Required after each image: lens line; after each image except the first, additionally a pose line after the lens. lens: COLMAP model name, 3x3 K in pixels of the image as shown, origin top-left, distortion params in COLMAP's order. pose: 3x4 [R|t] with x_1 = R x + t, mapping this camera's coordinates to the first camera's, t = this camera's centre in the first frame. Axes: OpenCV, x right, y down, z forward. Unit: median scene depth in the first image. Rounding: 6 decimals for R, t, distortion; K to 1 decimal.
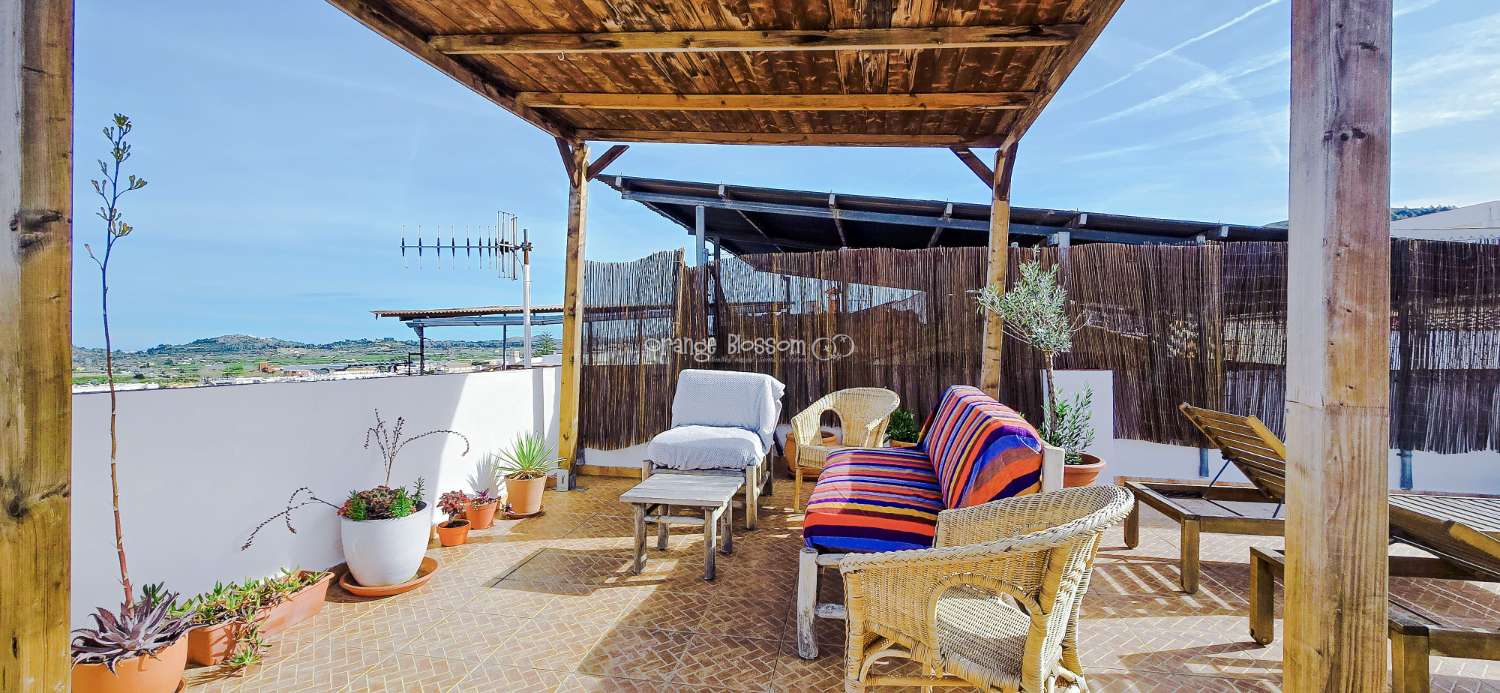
lens RADIAL K [[611.4, 0, 760.8], [0, 611.4, 338.9], [0, 0, 1]] dist [0.003677, -0.000414]
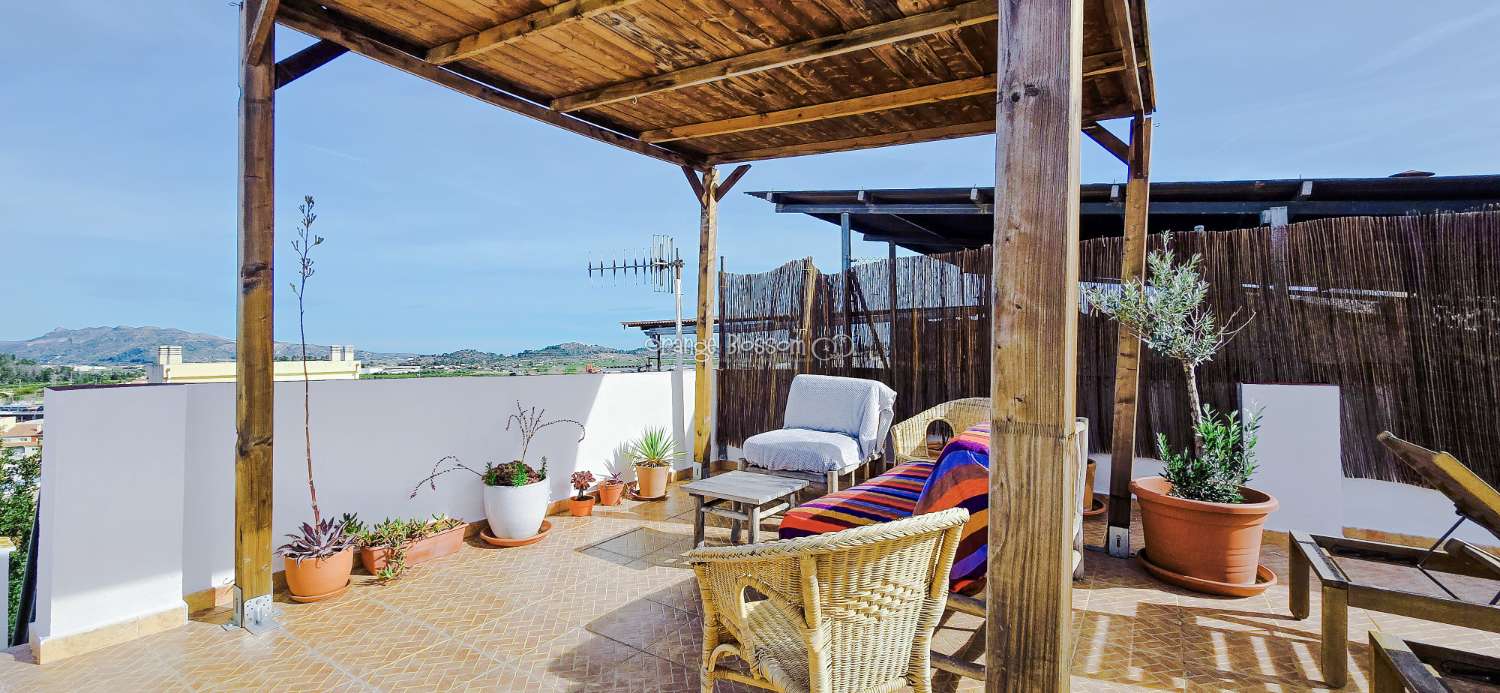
lens RADIAL K [[611.4, 0, 762.0], [0, 611.4, 339.1], [0, 0, 1]] dist [0.003677, -0.000414]
pose [[0.916459, -0.005385, -0.400093, 0.329491], [0.001191, 0.999942, -0.010731, 0.002054], [0.400128, 0.009358, 0.916412, 0.037095]]
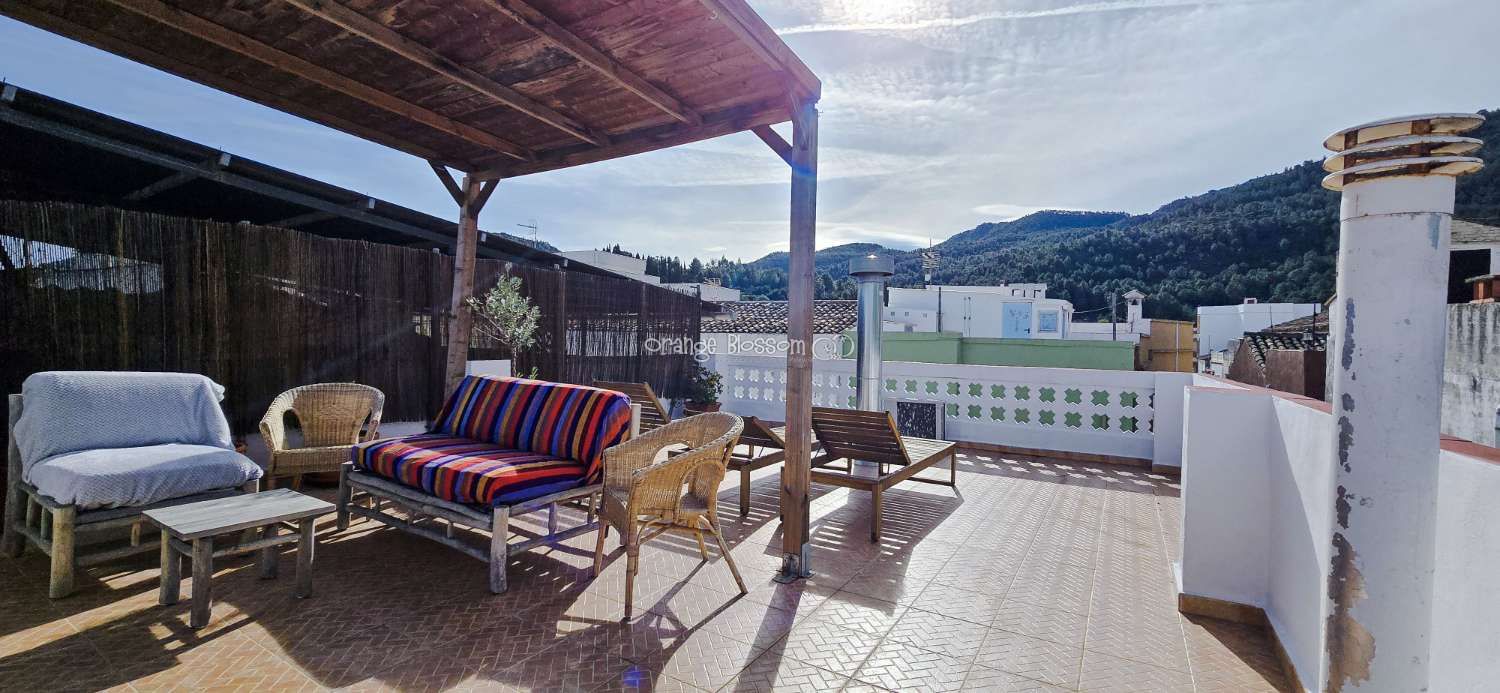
lens RADIAL K [[611.4, 0, 750.4], [0, 611.4, 351.8], [0, 0, 1]] dist [0.003677, -0.000414]
pose [[0.382506, -0.009799, 0.923901, -0.641898], [-0.025216, 0.999461, 0.021040, -0.008425], [-0.923609, -0.031345, 0.382053, 0.044527]]
